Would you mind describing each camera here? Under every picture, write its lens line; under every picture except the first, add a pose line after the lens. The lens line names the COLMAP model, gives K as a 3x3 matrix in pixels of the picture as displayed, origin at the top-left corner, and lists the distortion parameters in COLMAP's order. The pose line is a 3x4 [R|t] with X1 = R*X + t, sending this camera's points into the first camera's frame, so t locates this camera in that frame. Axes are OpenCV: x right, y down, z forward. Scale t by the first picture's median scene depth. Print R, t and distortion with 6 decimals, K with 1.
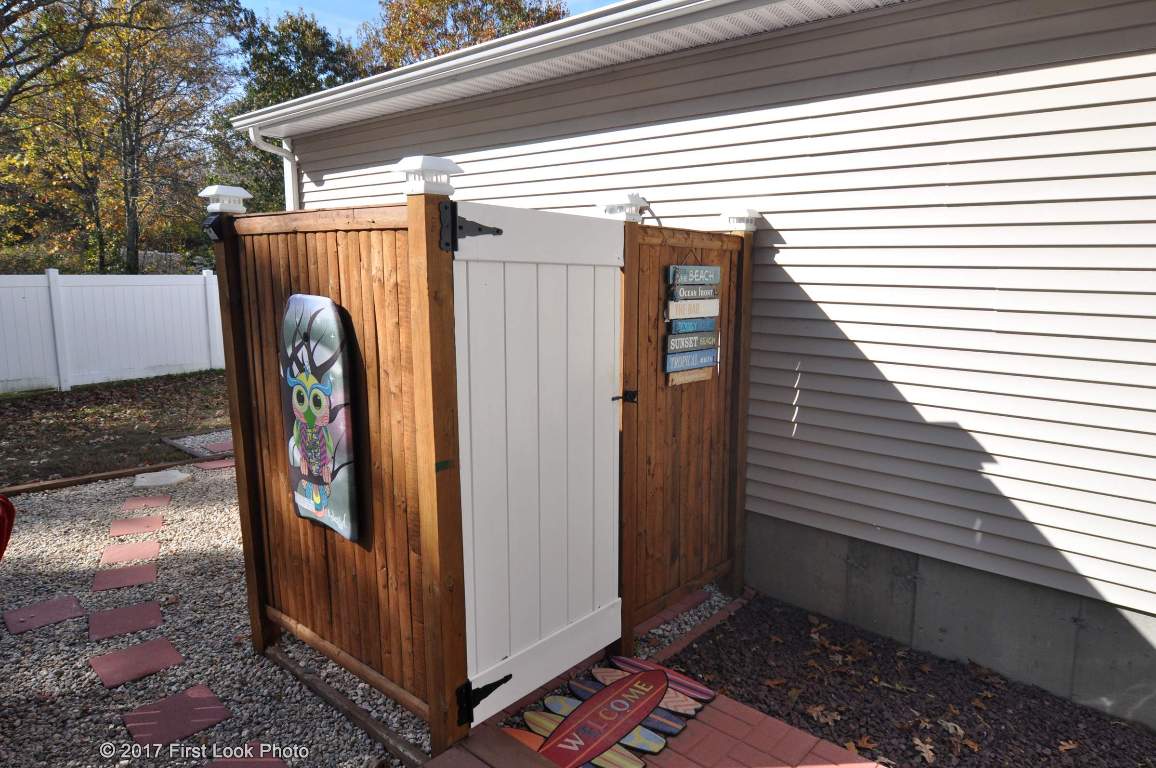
lens RADIAL K [[695.7, 0, 603.0], [0, 695.7, 384.6], [0, 0, 1]] dist [-0.018490, -0.000697]
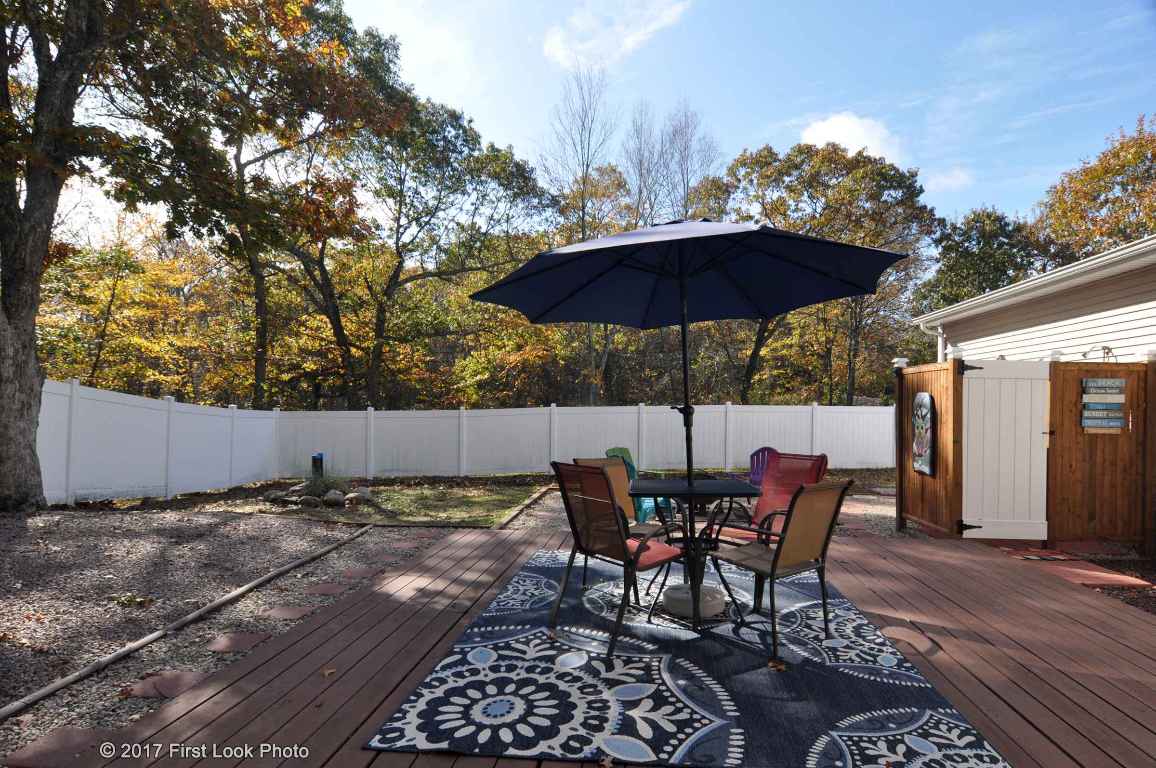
lens RADIAL K [[617.6, 0, 619.9], [0, 617.6, 414.8], [0, 0, 1]] dist [-0.041625, -0.000022]
pose [[0.587041, -0.001318, -0.809556, 0.791094], [-0.129579, 0.986953, -0.095570, 0.323974], [0.799120, 0.161006, 0.579211, -1.304045]]
